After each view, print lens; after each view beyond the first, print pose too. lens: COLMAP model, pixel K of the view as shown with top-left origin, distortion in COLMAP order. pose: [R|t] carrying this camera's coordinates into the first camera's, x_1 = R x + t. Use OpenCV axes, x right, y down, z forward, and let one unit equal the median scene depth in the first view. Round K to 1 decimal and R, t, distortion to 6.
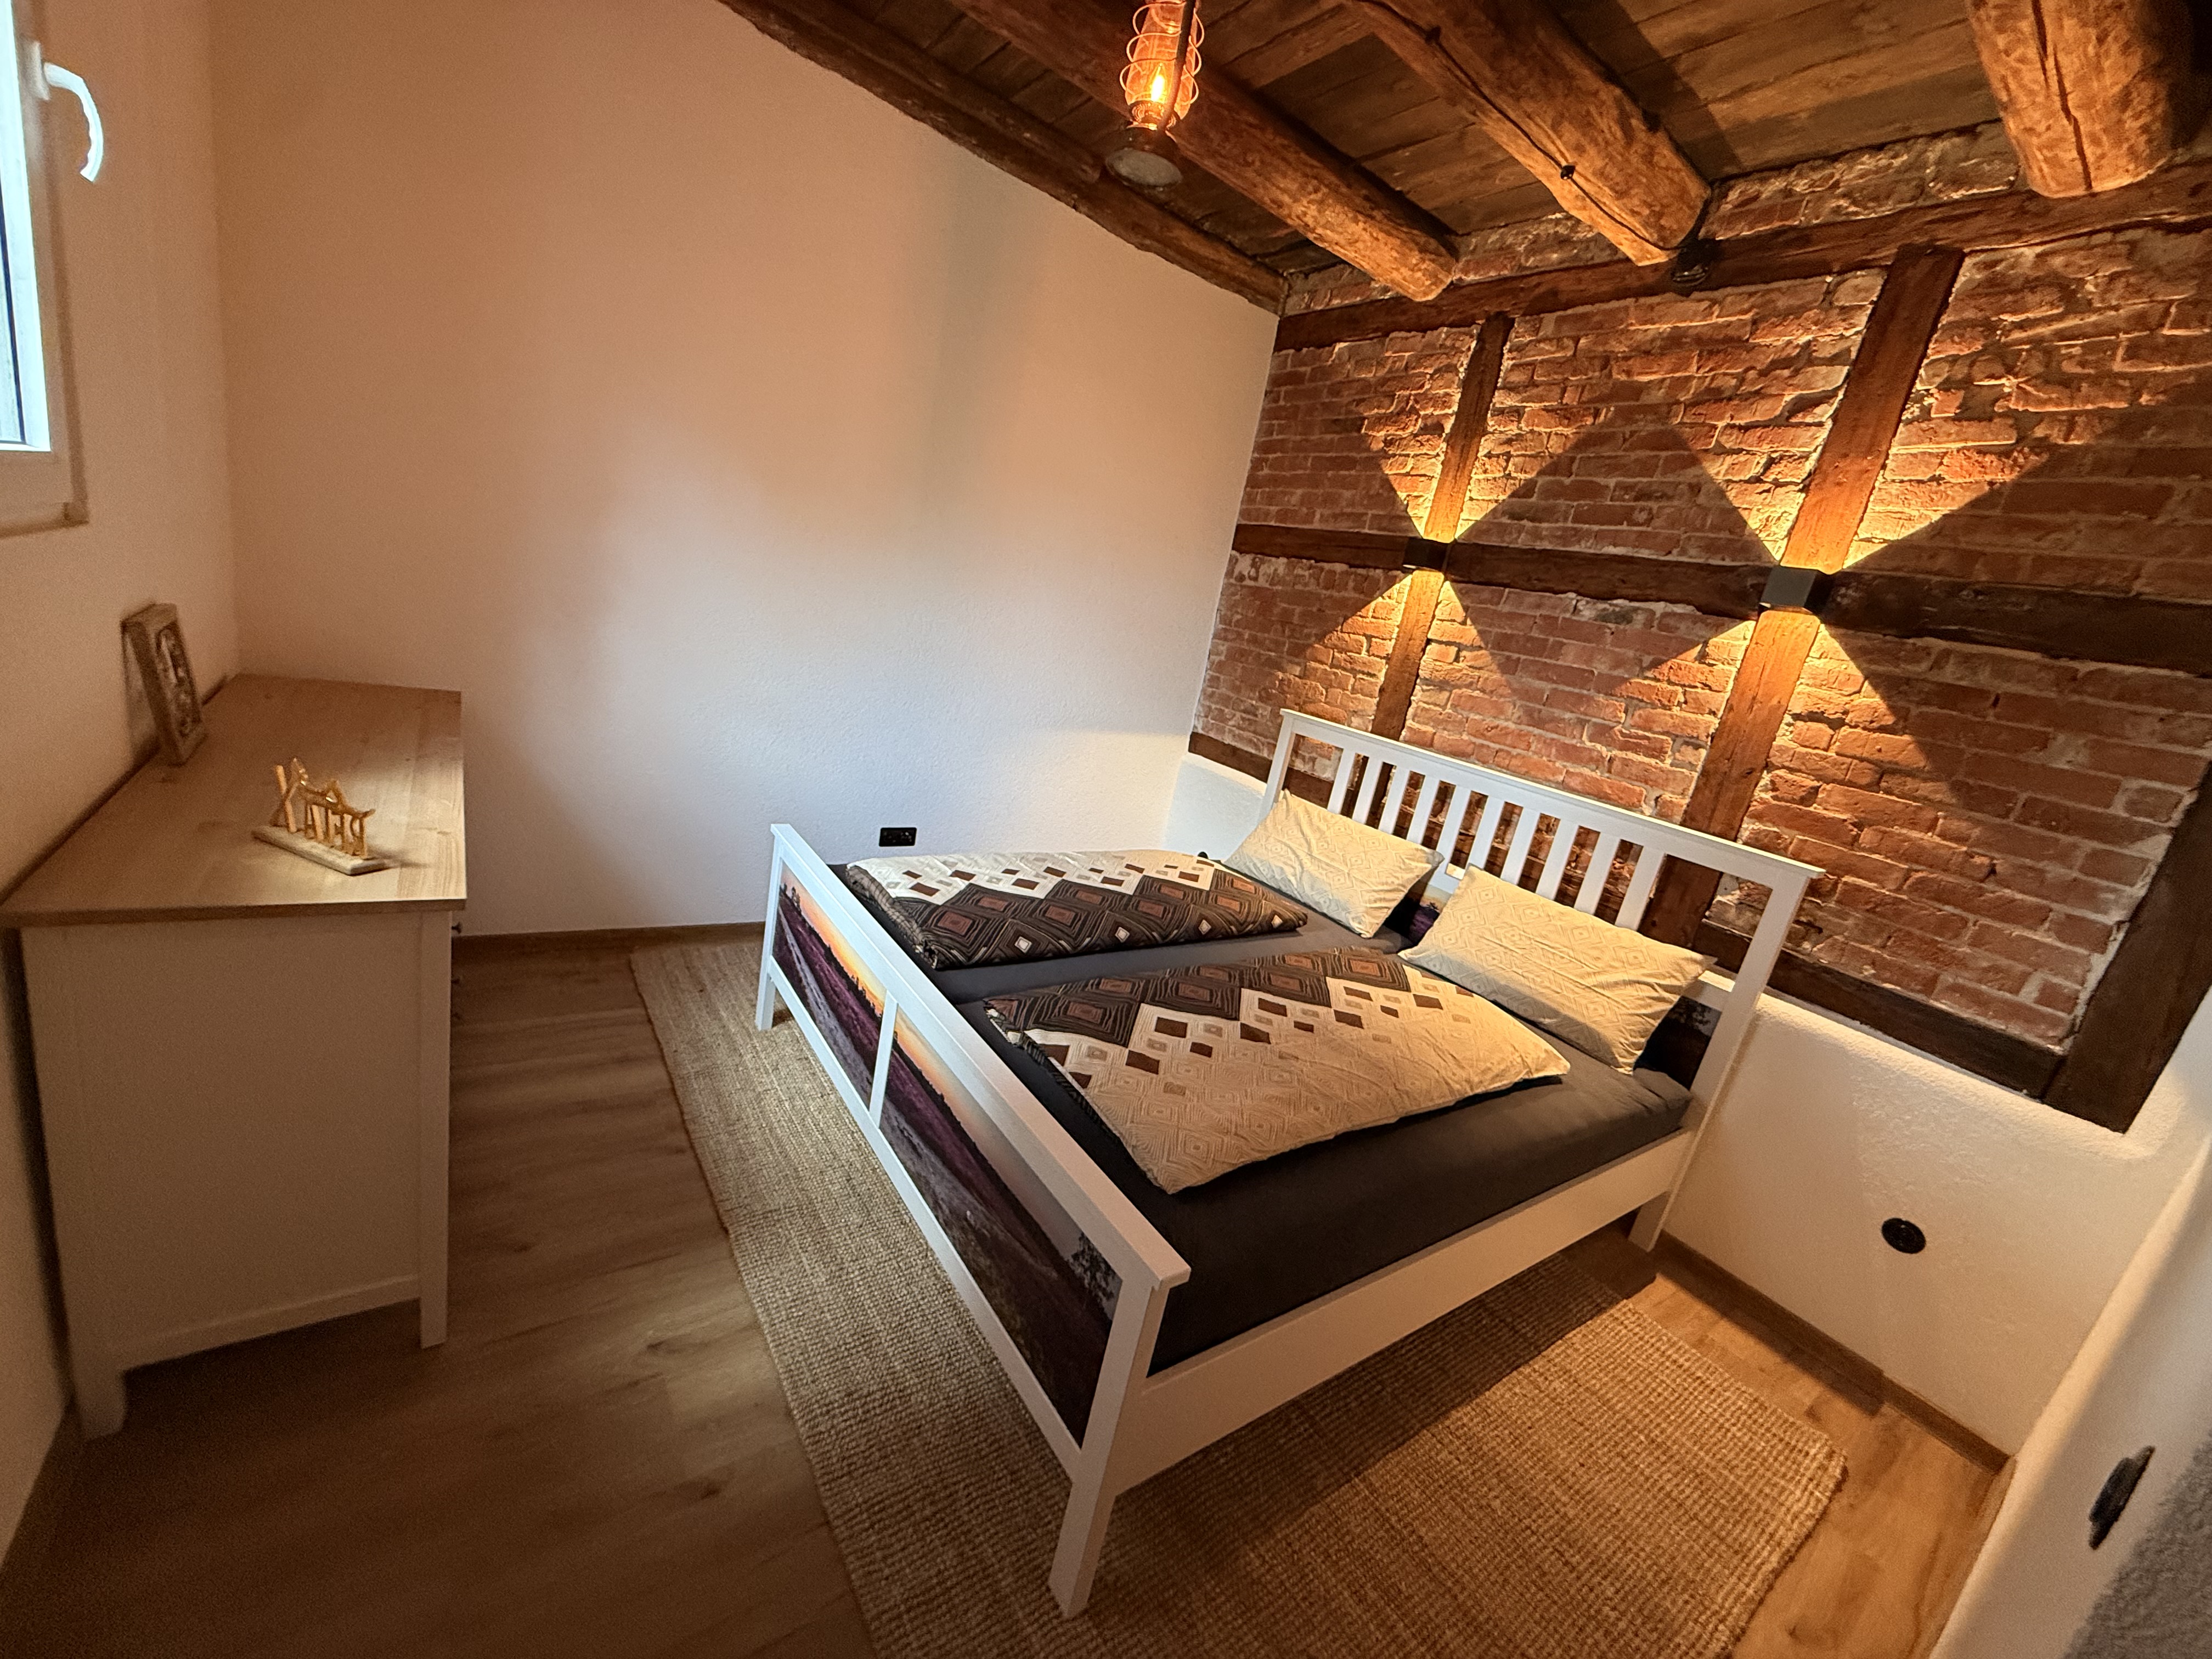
lens RADIAL K [[874.9, 0, 1098.5], [0, 874.9, 826.1], [0, 0, 1]] dist [0.000991, -0.000128]
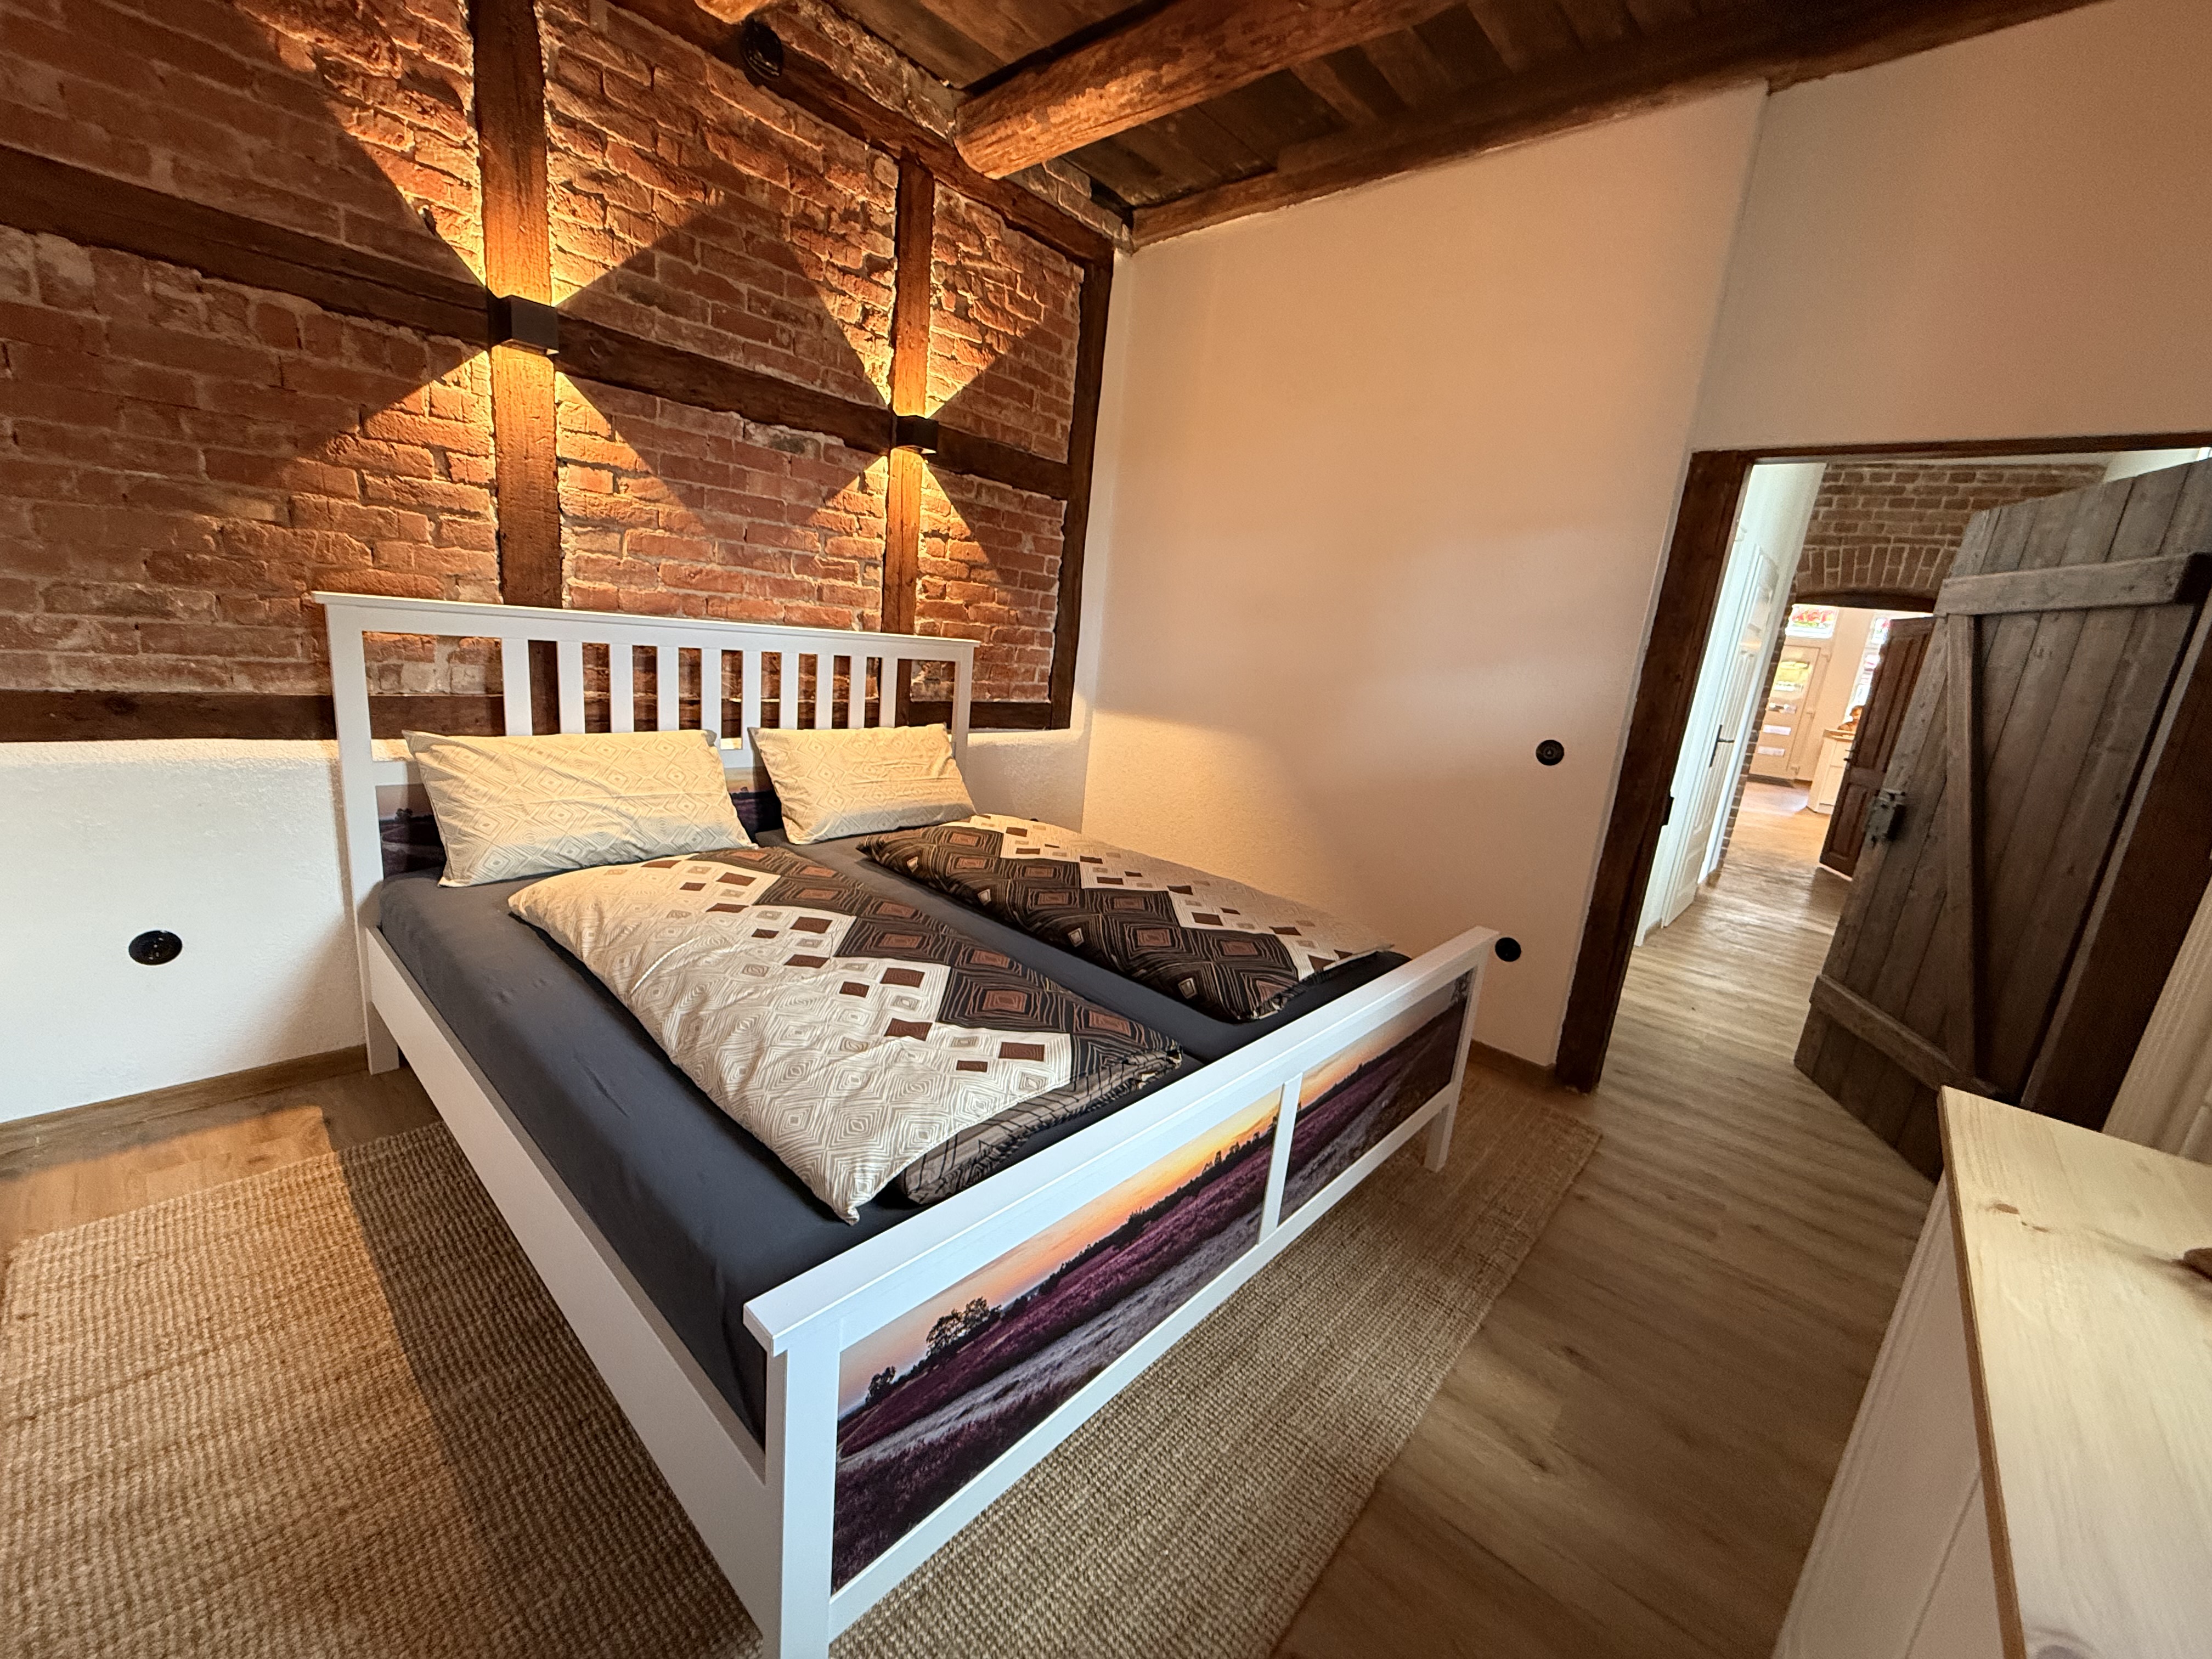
lens RADIAL K [[874.9, 0, 1104.5], [0, 874.9, 827.9], [0, 0, 1]] dist [0.000991, -0.000128]
pose [[-0.201743, -0.426491, 0.881706, -0.559341], [0.110284, 0.884599, 0.453125, -0.265089], [-0.973210, 0.188653, -0.131426, 0.860237]]
